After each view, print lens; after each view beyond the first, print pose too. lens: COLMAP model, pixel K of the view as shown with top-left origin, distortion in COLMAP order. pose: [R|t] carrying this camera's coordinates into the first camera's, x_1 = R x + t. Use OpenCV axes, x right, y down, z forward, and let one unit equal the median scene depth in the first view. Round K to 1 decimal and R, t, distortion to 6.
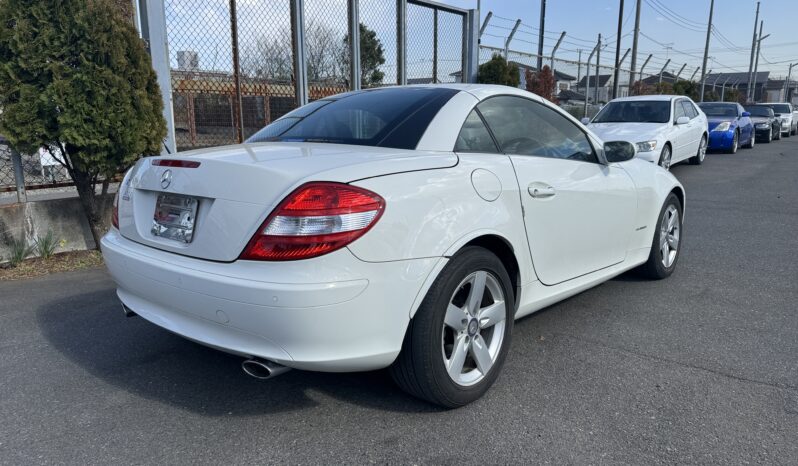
lens RADIAL K [[542.7, 0, 403.5], [0, 542.7, 236.3], [0, 0, 1]] dist [0.019140, -0.013117]
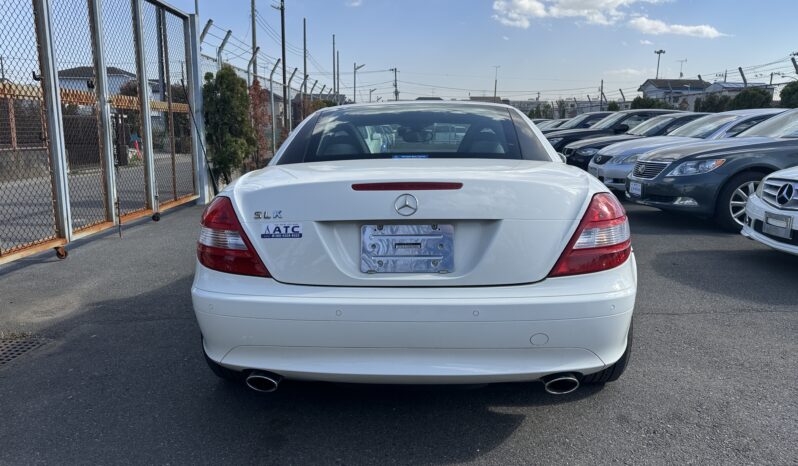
lens RADIAL K [[542.7, 0, 400.2], [0, 542.7, 230.1], [0, 0, 1]] dist [0.019140, -0.013117]
pose [[0.782324, -0.098988, 0.614955, -0.302285], [0.119029, 0.992855, 0.008393, -0.022769], [-0.611392, 0.066632, 0.788517, 0.104163]]
